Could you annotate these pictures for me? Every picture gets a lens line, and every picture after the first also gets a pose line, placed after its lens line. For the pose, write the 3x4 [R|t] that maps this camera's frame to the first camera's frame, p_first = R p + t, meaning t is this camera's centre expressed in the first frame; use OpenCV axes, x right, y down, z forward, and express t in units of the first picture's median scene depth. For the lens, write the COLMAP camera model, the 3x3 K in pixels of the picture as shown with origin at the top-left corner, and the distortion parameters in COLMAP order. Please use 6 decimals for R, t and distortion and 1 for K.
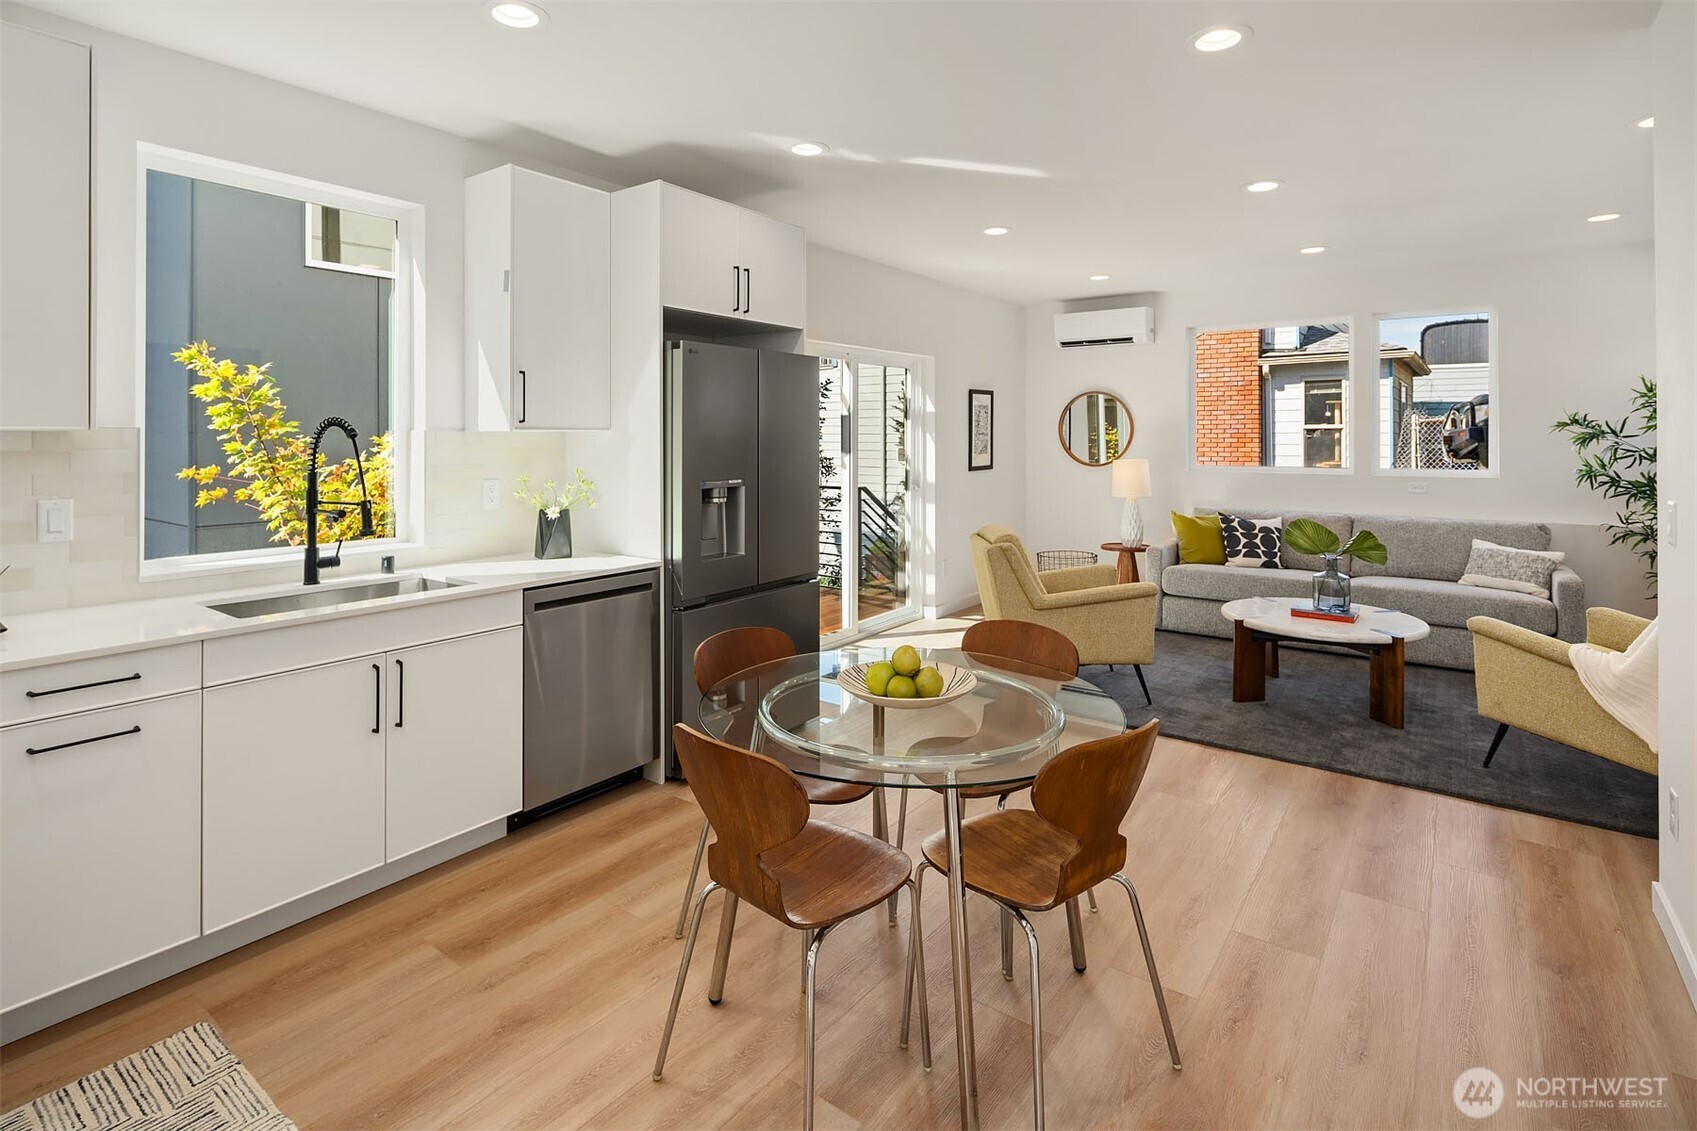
lens RADIAL K [[836.5, 0, 842.3], [0, 836.5, 435.7], [0, 0, 1]] dist [0.000176, -0.000932]
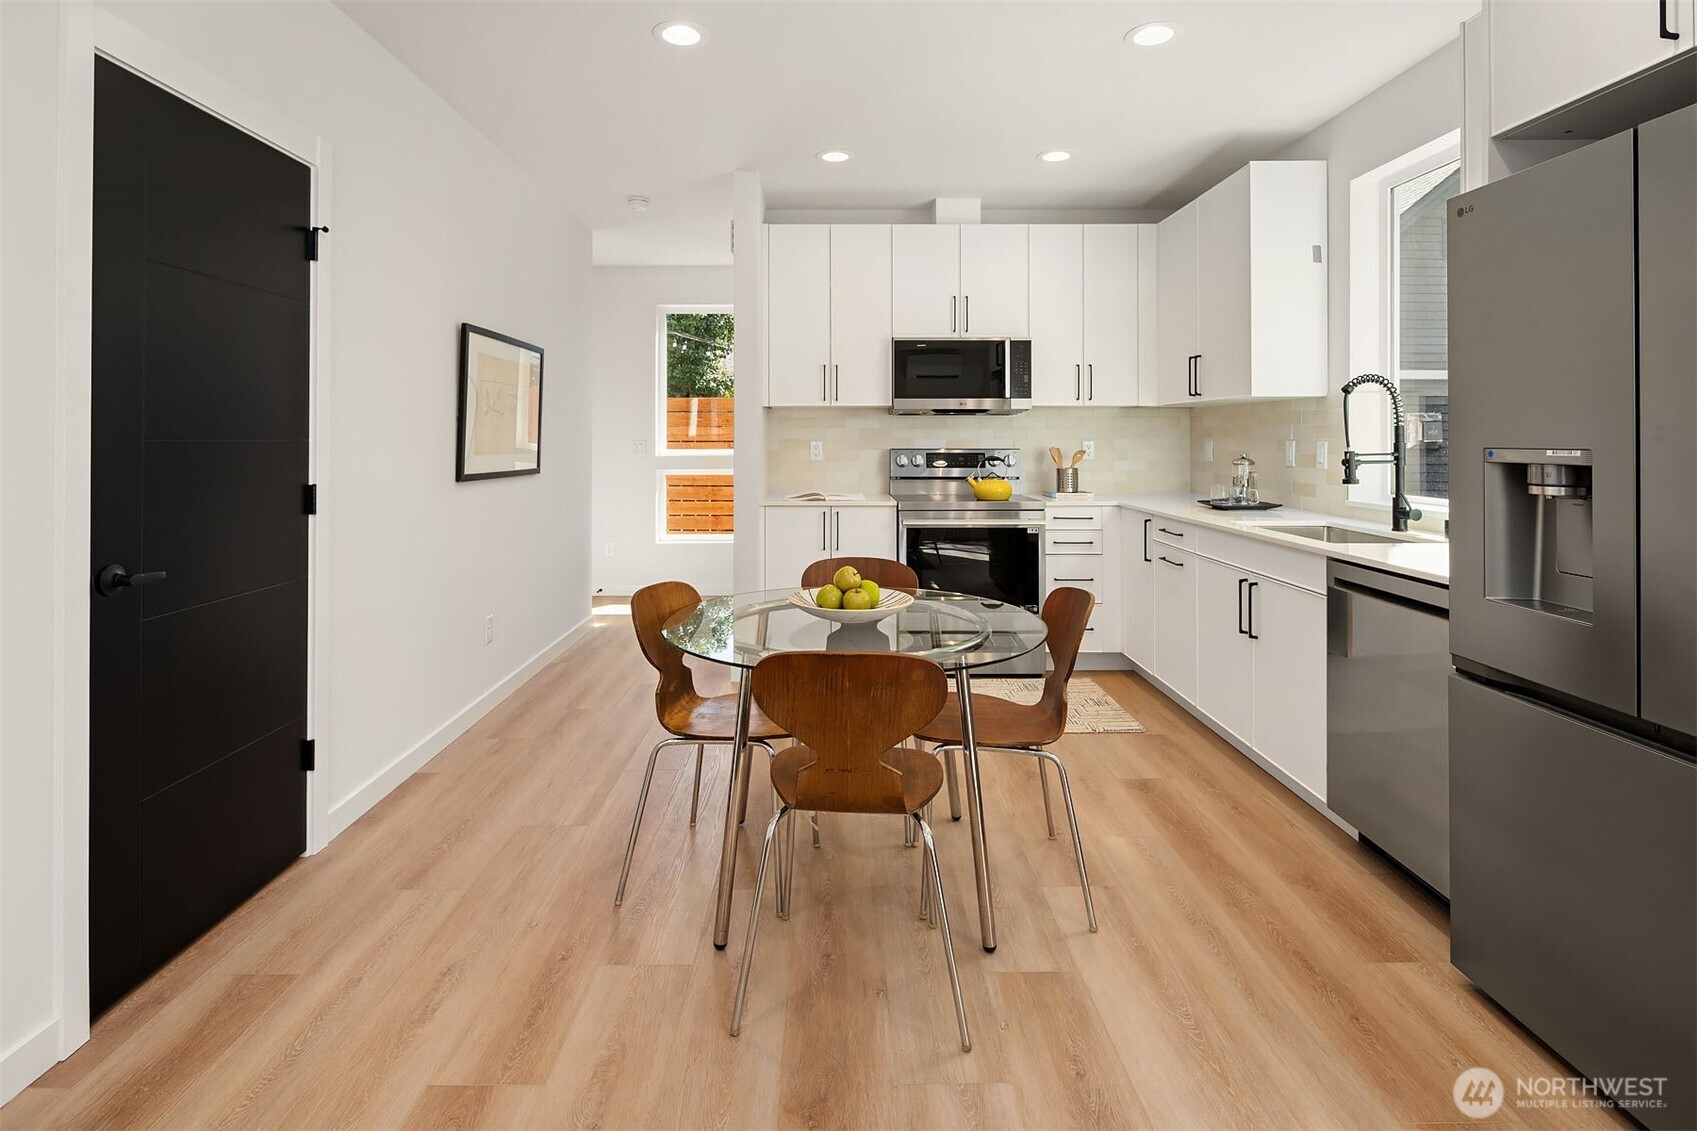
lens RADIAL K [[836.5, 0, 842.3], [0, 836.5, 435.7], [0, 0, 1]] dist [0.000176, -0.000932]
pose [[-0.799939, -0.000941, -0.600081, 0.581621], [0.003004, 0.999980, -0.005573, 0.060518], [0.600074, -0.006260, -0.799920, 1.446500]]
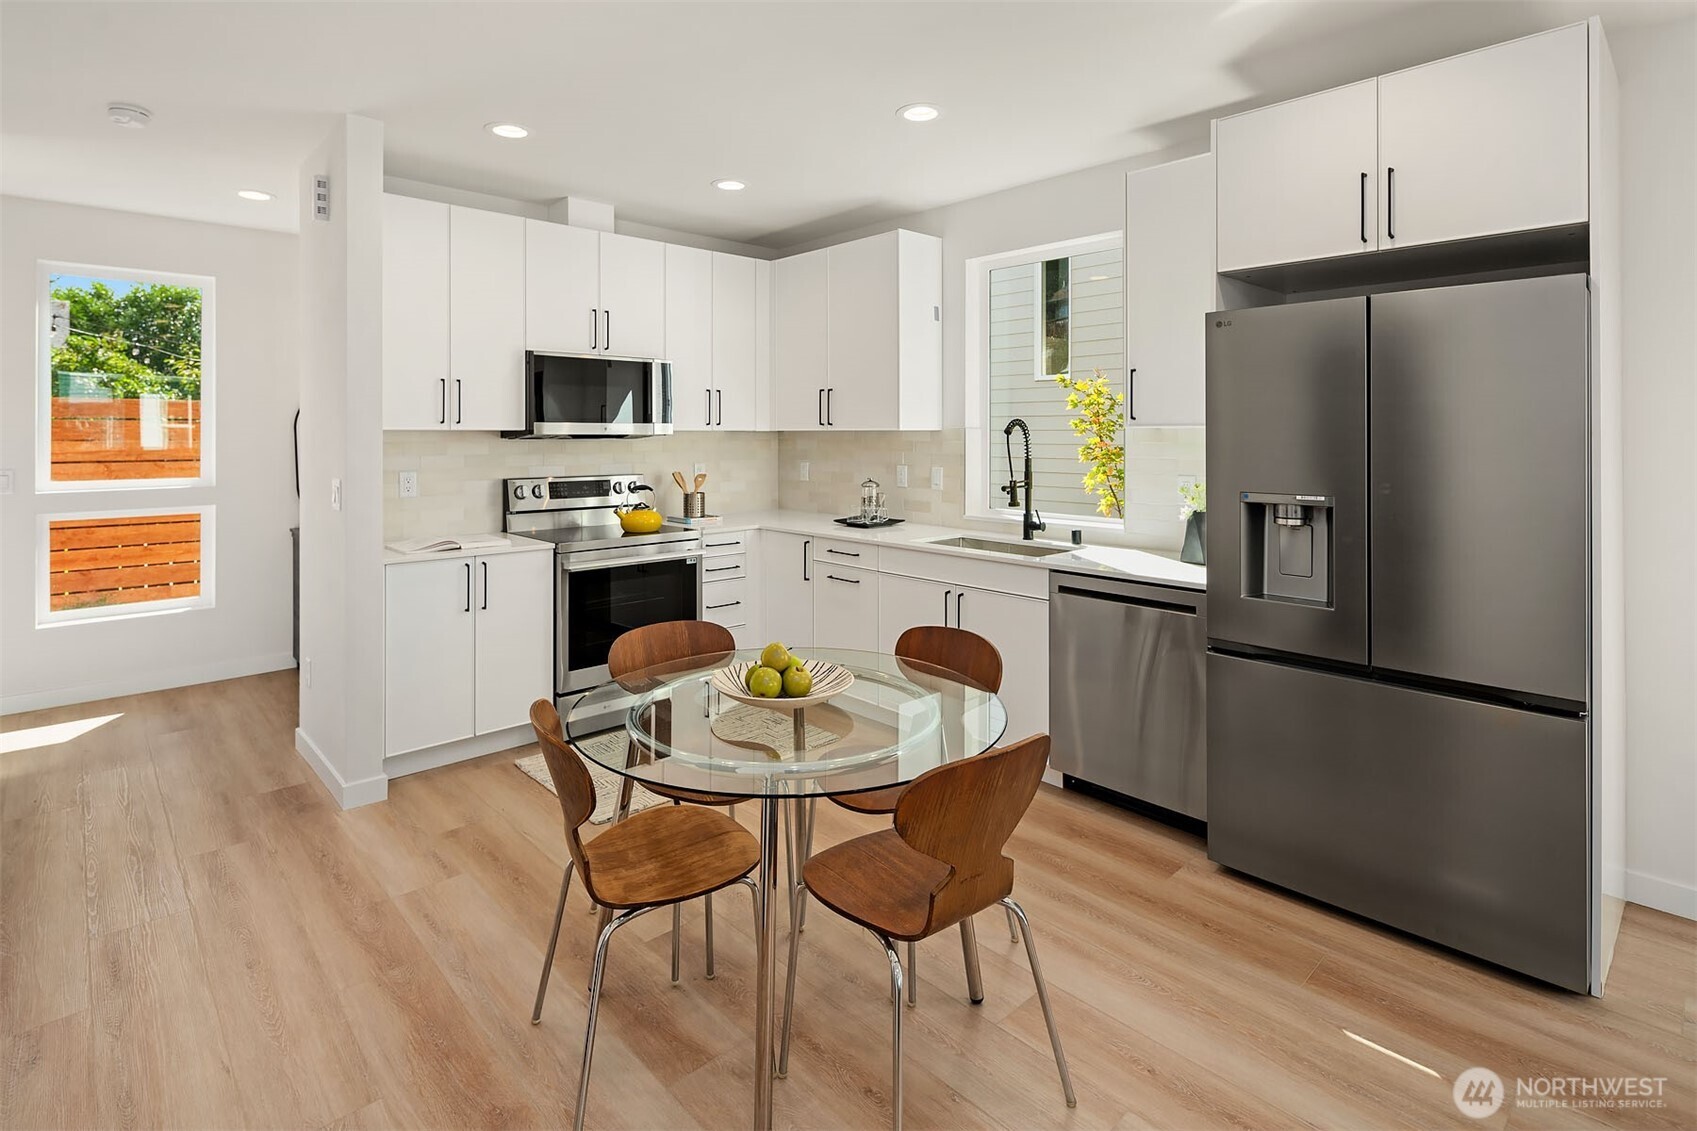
lens RADIAL K [[827.5, 0, 829.1], [0, 827.5, 432.3], [0, 0, 1]] dist [0.001794, -0.000510]
pose [[-0.192820, -0.001621, -0.981233, 0.788162], [0.004106, 0.999989, -0.002459, 0.001562], [0.981226, -0.004503, -0.192811, 0.953502]]
